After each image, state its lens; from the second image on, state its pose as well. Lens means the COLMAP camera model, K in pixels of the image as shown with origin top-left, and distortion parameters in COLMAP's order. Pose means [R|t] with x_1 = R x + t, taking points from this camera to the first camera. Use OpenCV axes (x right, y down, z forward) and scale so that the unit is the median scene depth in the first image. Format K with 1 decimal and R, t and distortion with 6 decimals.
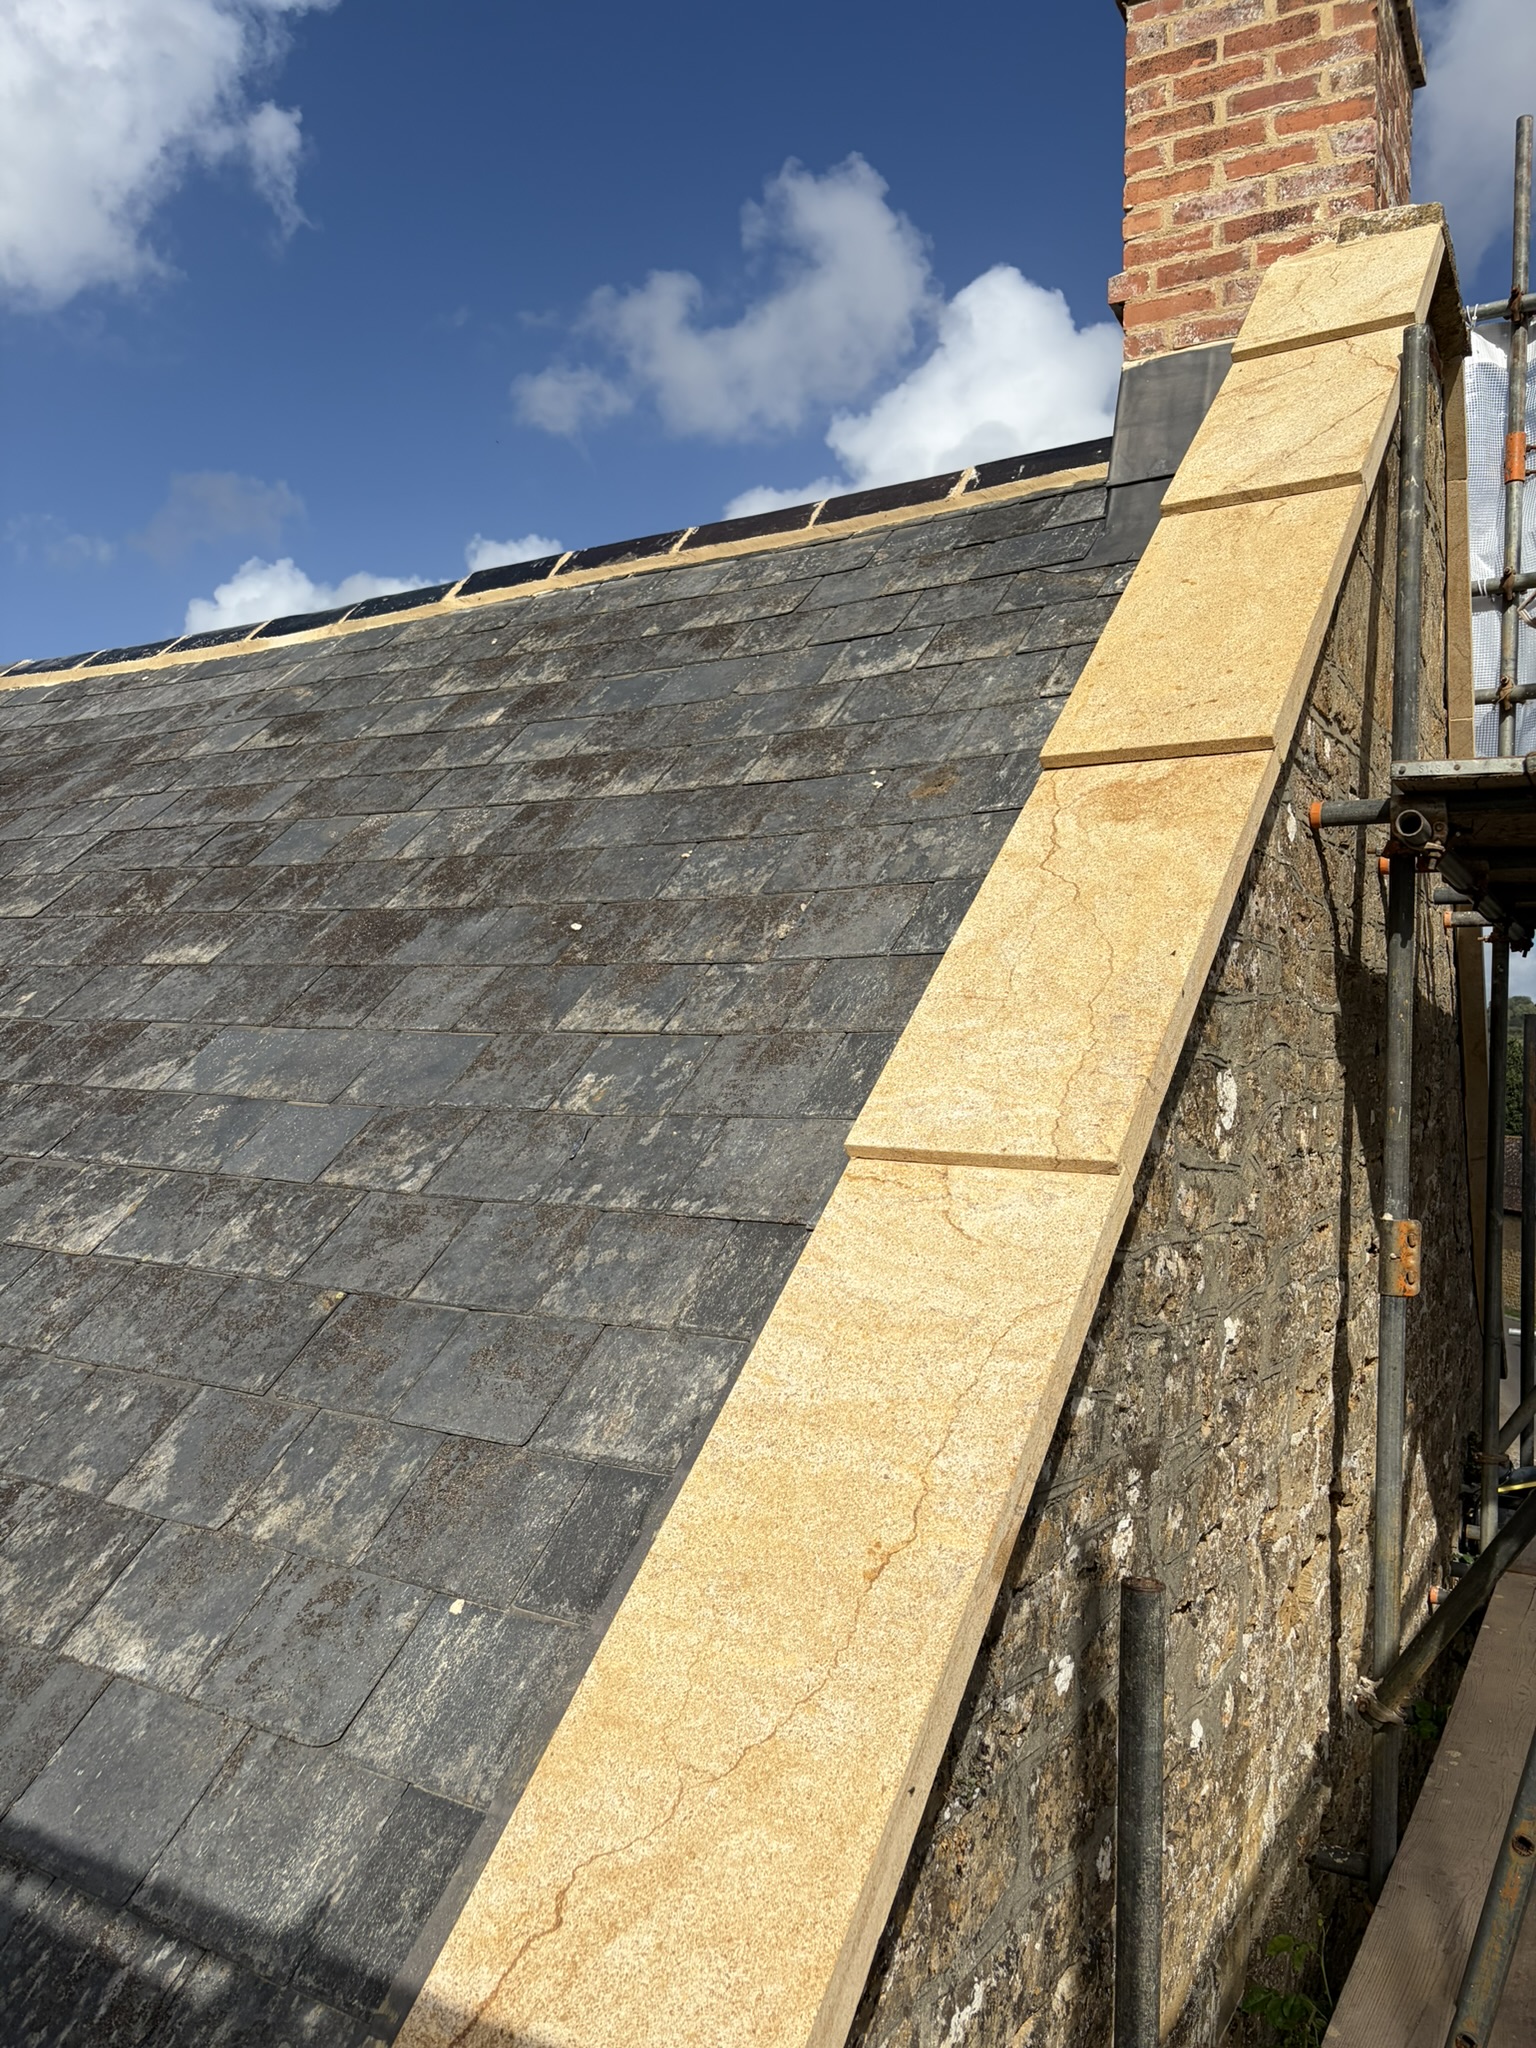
lens RADIAL K [[1523.5, 0, 768.0], [0, 1523.5, 1024.0], [0, 0, 1]] dist [0.041396, -0.036140]
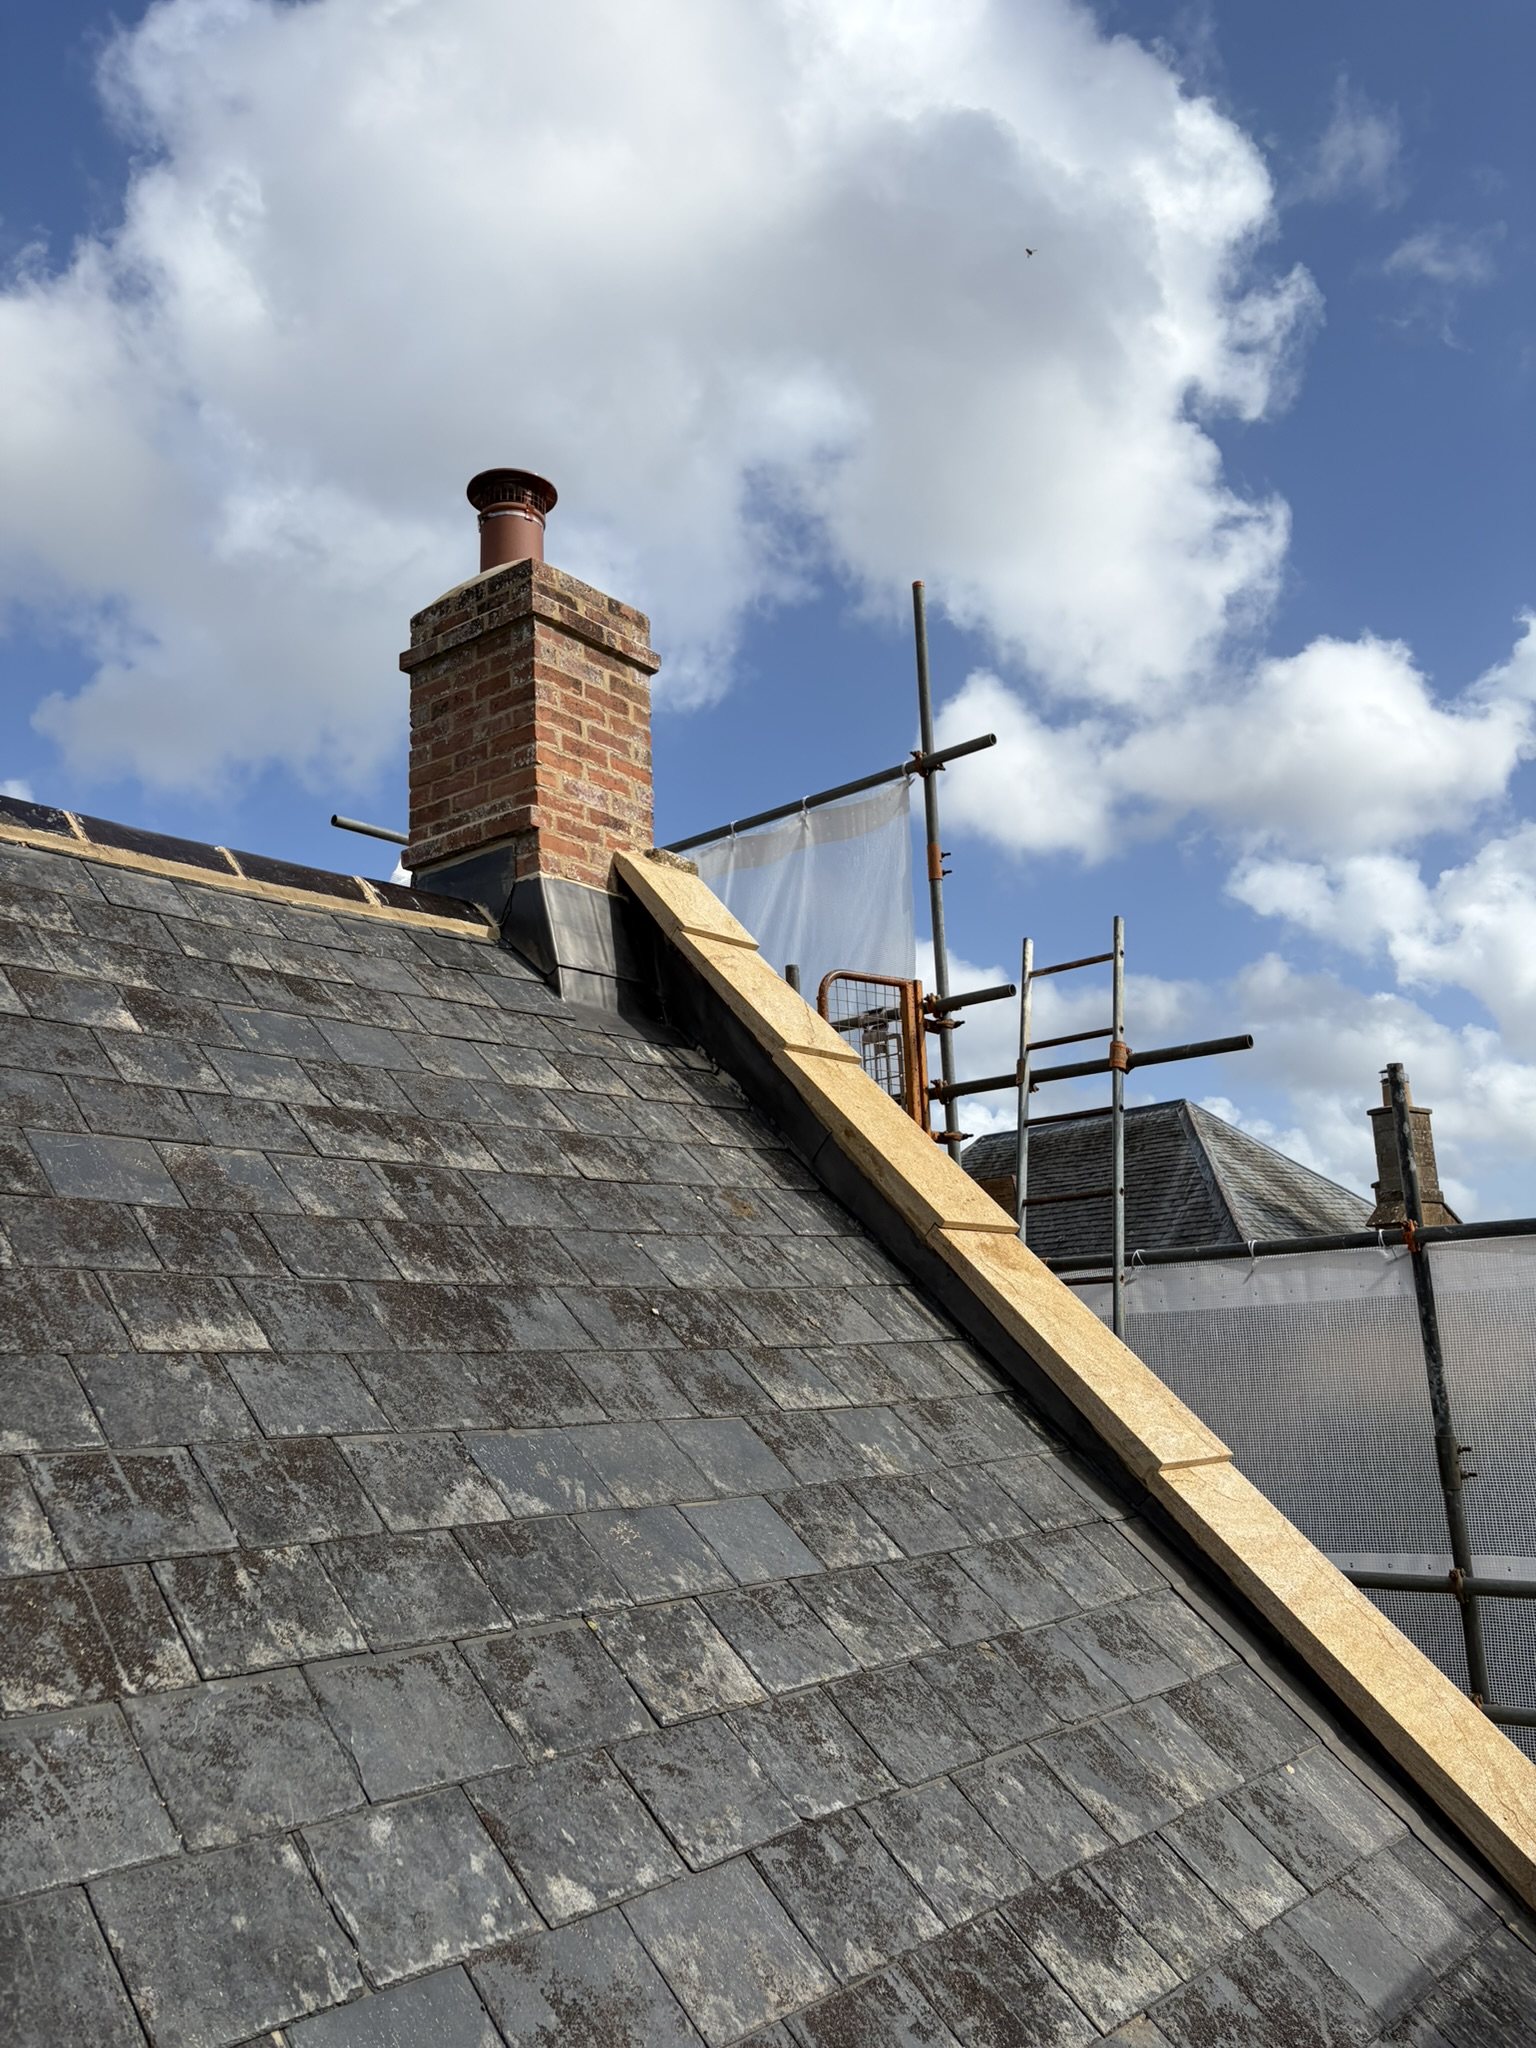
lens RADIAL K [[1523.5, 0, 768.0], [0, 1523.5, 1024.0], [0, 0, 1]] dist [0.041396, -0.036140]
pose [[0.176334, 0.189449, 0.965927, -1.574203], [0.014843, 0.980681, -0.195052, -0.068977], [-0.984219, 0.048731, 0.170115, 0.947167]]
